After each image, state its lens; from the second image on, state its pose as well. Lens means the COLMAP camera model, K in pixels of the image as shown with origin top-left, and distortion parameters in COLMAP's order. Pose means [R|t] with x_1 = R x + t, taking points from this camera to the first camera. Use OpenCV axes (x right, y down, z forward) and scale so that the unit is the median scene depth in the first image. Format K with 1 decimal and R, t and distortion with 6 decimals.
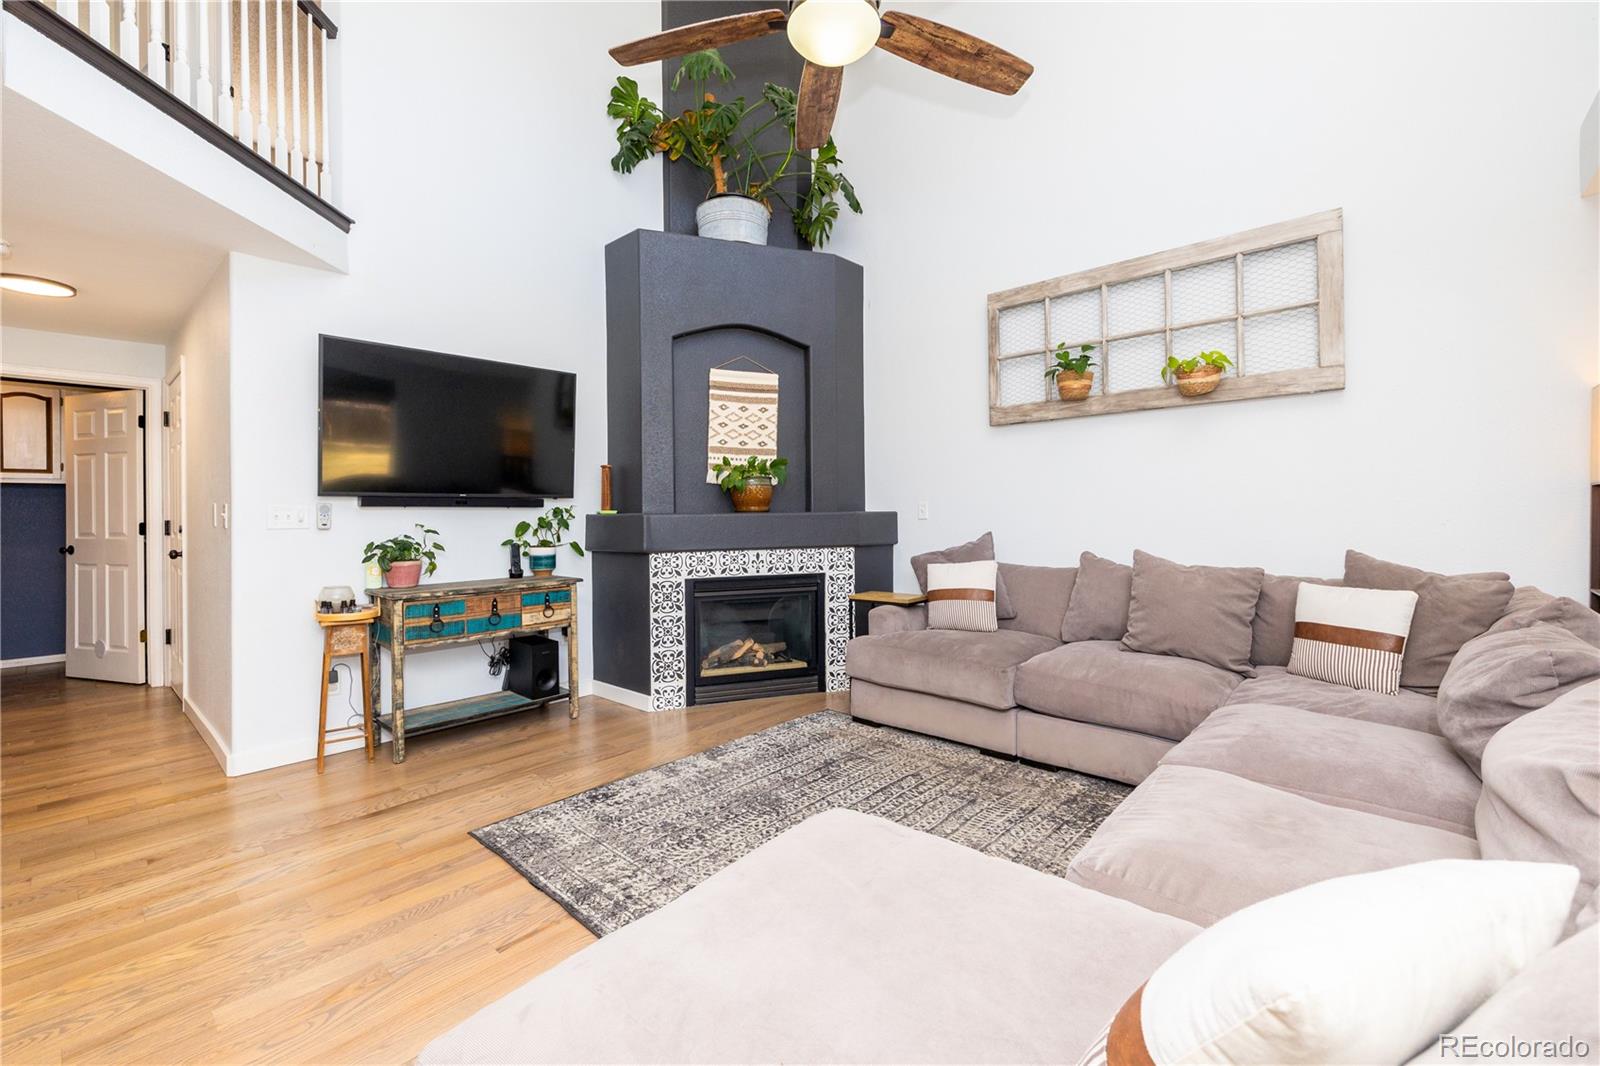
lens RADIAL K [[679.5, 0, 800.4], [0, 679.5, 516.8], [0, 0, 1]] dist [0.000328, 0.000160]
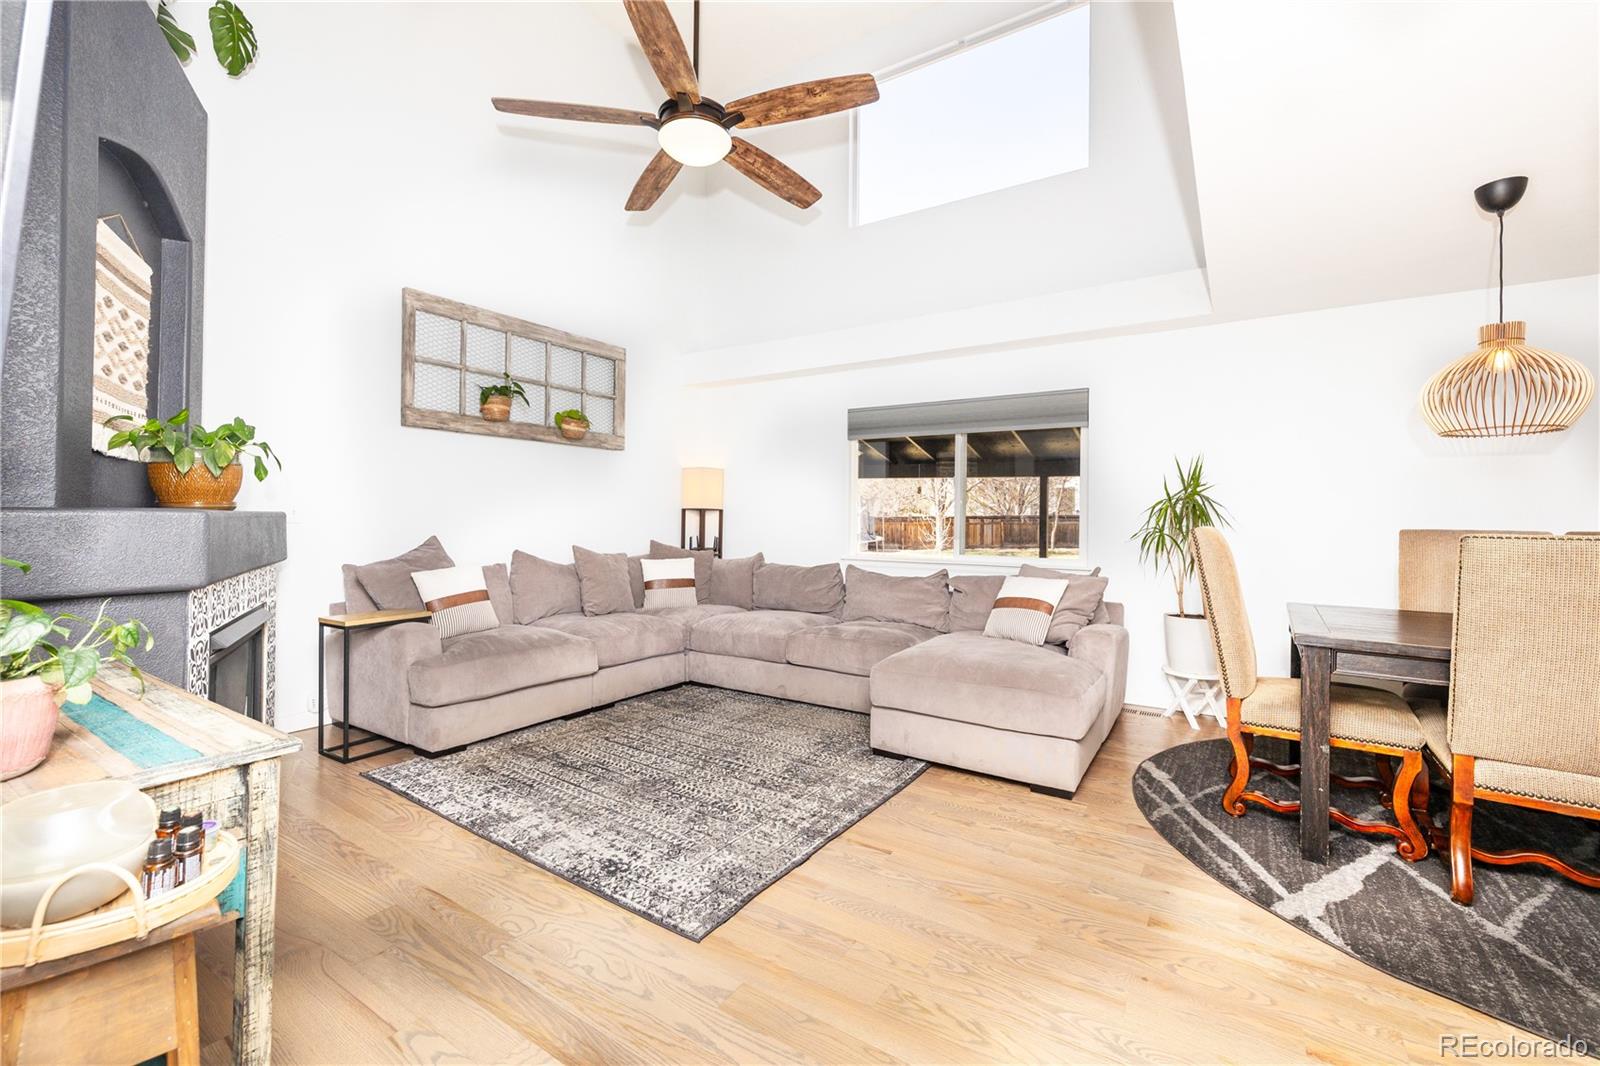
lens RADIAL K [[679.5, 0, 800.3], [0, 679.5, 525.8], [0, 0, 1]] dist [0.000328, 0.000160]
pose [[-0.163750, -0.002754, 0.986498, -1.004427], [-0.001295, 0.999996, 0.002577, 0.005675], [-0.986501, -0.000856, -0.163753, 0.819573]]
